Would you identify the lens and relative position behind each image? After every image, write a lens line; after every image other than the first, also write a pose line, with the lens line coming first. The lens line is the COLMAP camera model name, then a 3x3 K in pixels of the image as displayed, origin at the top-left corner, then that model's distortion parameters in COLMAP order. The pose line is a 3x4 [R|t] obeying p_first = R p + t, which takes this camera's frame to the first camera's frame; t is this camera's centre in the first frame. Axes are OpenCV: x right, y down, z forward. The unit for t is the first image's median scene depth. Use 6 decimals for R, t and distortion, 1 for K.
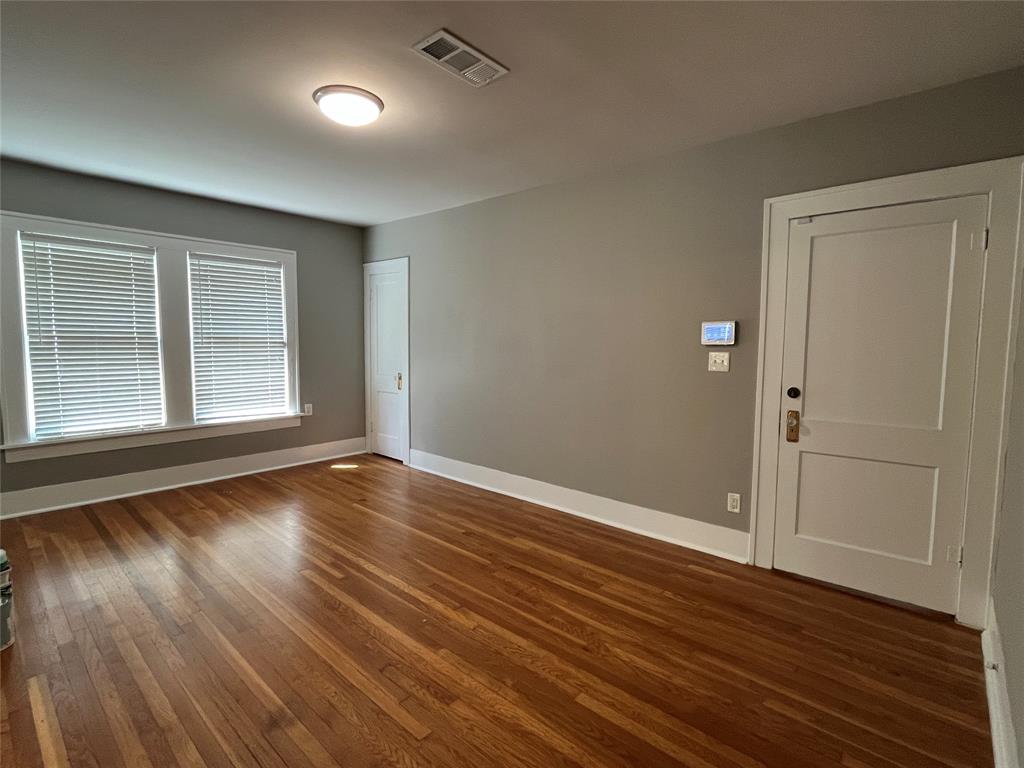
lens RADIAL K [[508.6, 0, 513.8], [0, 508.6, 381.5], [0, 0, 1]] dist [0.011478, -0.000461]
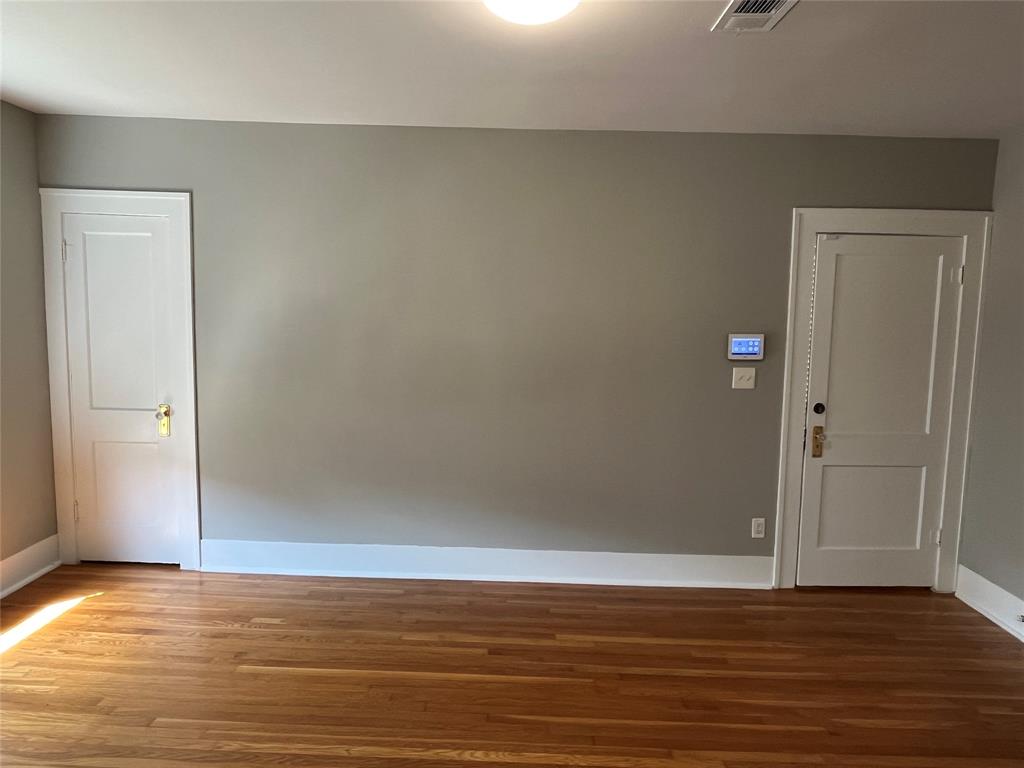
lens RADIAL K [[688.2, 0, 510.9], [0, 688.2, 385.6], [0, 0, 1]] dist [-0.002952, -0.000929]
pose [[0.752715, -0.063265, 0.655299, -0.731892], [0.036890, 0.997861, 0.053963, -0.109277], [-0.657312, -0.016445, 0.753439, 0.359079]]
